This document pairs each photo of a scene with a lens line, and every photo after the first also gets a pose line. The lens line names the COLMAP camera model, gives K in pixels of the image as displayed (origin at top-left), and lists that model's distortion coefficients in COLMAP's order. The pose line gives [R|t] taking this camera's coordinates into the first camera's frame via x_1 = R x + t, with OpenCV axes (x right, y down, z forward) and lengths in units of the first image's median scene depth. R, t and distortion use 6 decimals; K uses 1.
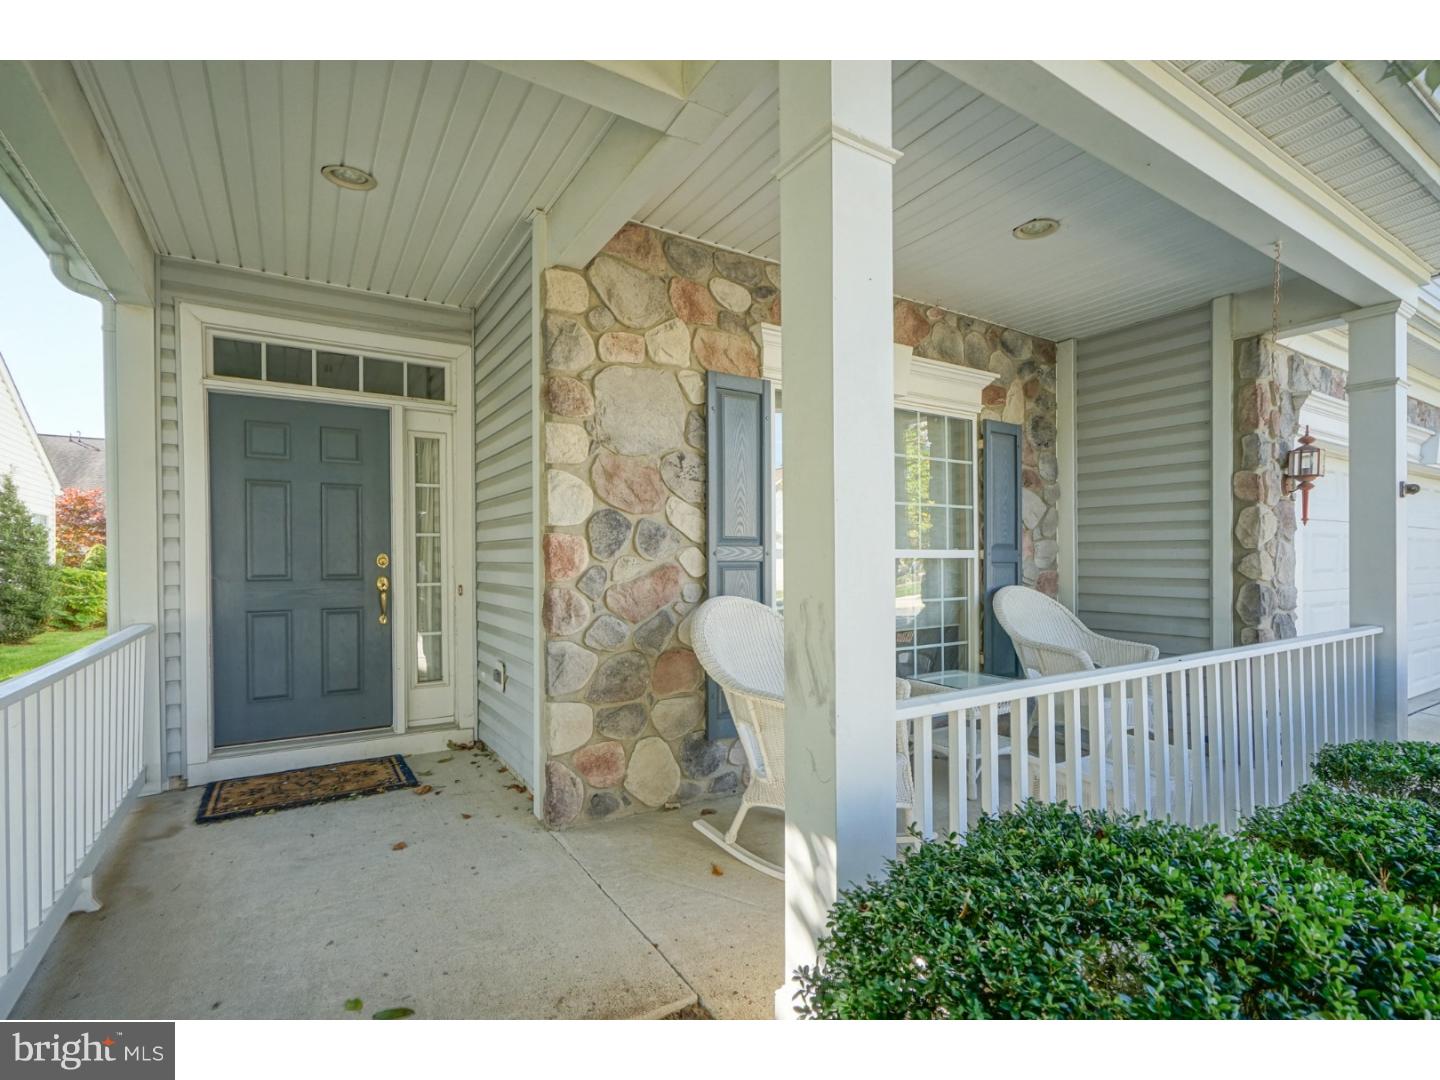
lens RADIAL K [[675.6, 0, 724.1], [0, 675.6, 550.2], [0, 0, 1]] dist [-0.008145, 0.003123]
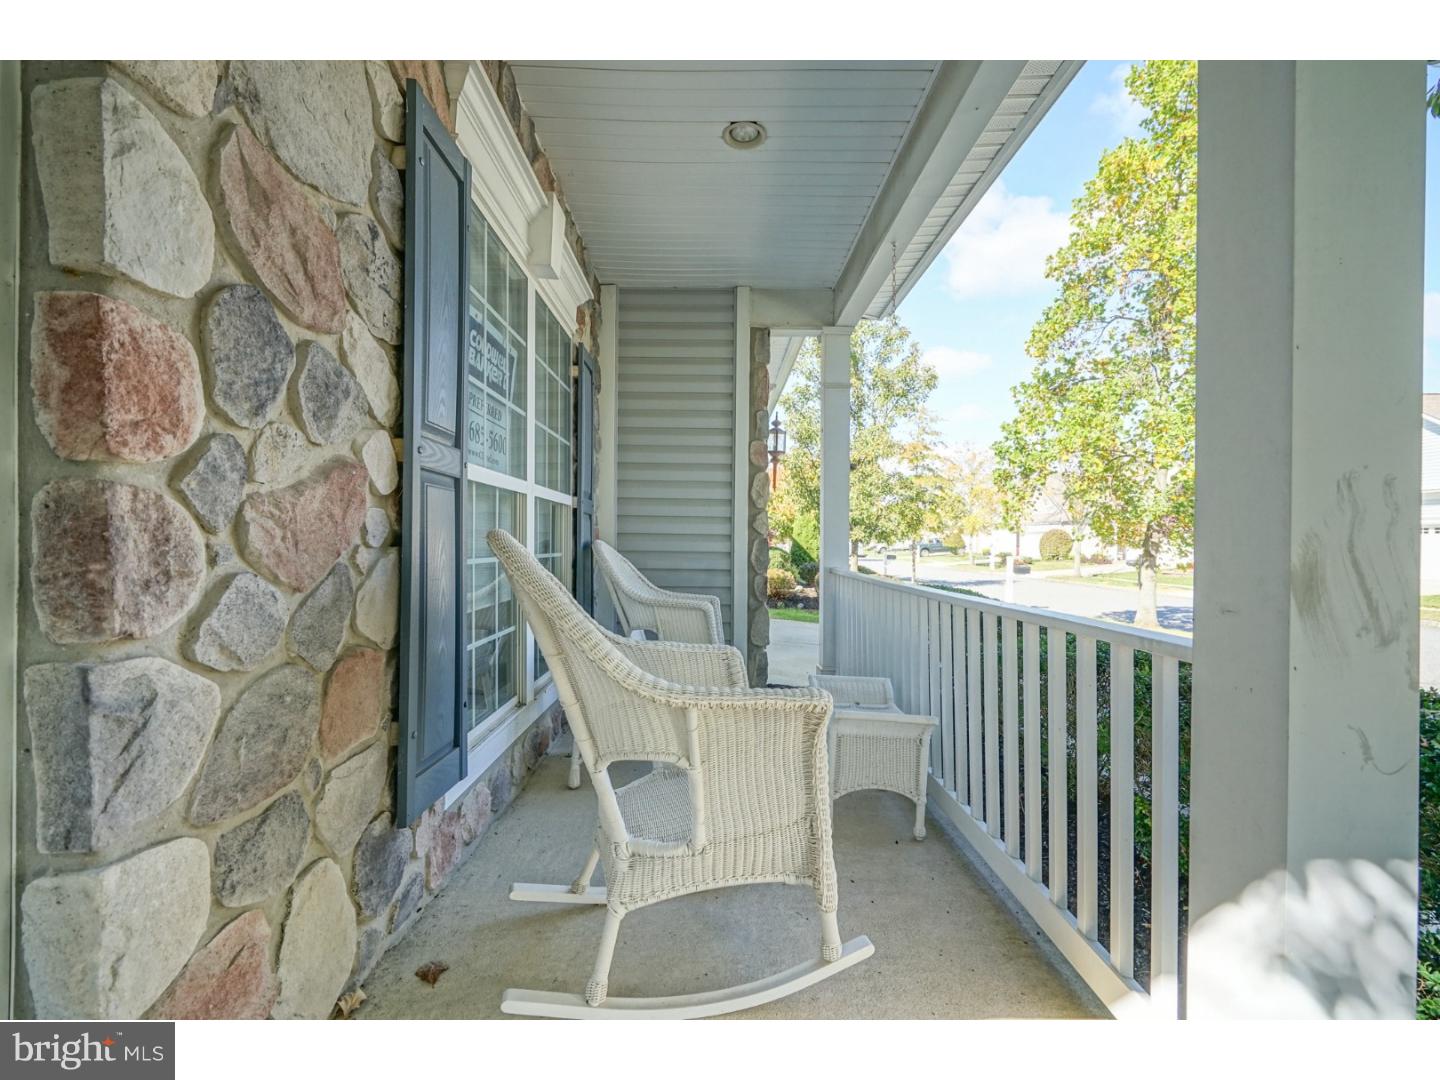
lens RADIAL K [[675.6, 0, 713.9], [0, 675.6, 536.2], [0, 0, 1]] dist [-0.008145, 0.003123]
pose [[0.541033, 0.013398, 0.840895, -0.337690], [-0.018943, 0.999814, -0.003742, 0.071428], [-0.840788, -0.013905, 0.541186, 0.580958]]
